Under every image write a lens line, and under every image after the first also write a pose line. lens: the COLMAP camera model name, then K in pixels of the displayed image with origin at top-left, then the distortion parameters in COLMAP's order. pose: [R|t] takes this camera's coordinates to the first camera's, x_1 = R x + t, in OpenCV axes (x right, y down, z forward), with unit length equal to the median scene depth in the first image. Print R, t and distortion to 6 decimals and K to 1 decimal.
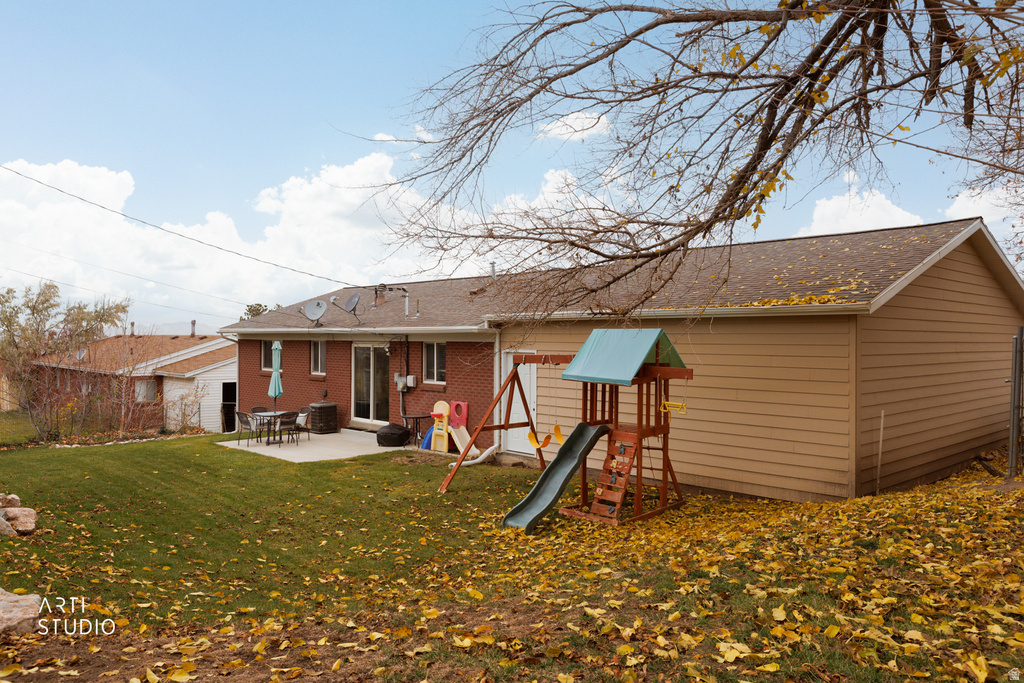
lens RADIAL K [[752.8, 0, 512.0], [0, 752.8, 341.5], [0, 0, 1]] dist [-0.000304, -0.000084]
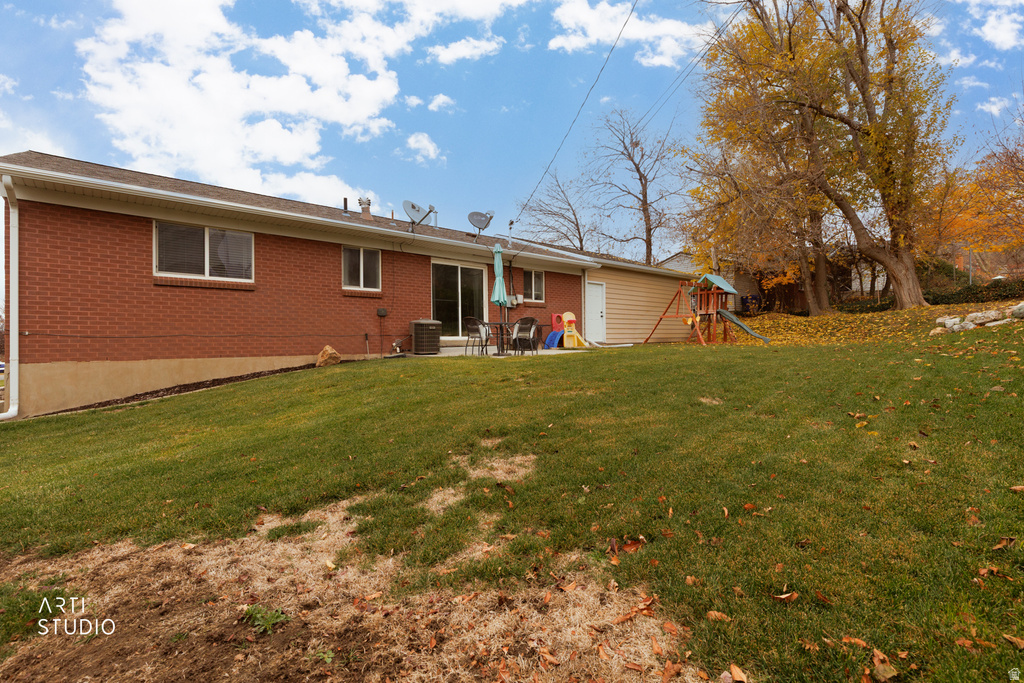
lens RADIAL K [[439.7, 0, 512.0], [0, 439.7, 341.5], [0, 0, 1]] dist [0.014207, -0.000078]
pose [[0.059404, 0.000703, 0.998234, -0.865319], [0.016569, 0.999861, -0.001691, 0.125028], [-0.998097, 0.016640, 0.059384, 0.983228]]
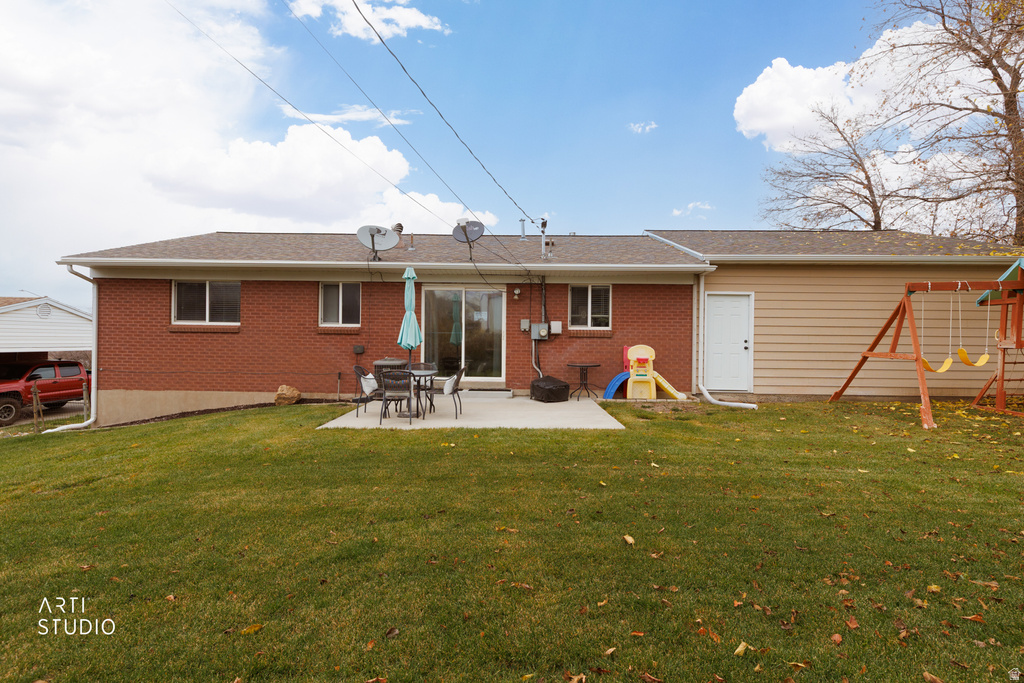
lens RADIAL K [[439.7, 0, 512.0], [0, 439.7, 341.5], [0, 0, 1]] dist [0.014207, -0.000078]
pose [[0.706457, 0.008645, 0.707703, -0.549953], [-0.012504, 0.999922, 0.000267, 0.071077], [-0.707645, -0.009038, 0.706510, 0.675856]]
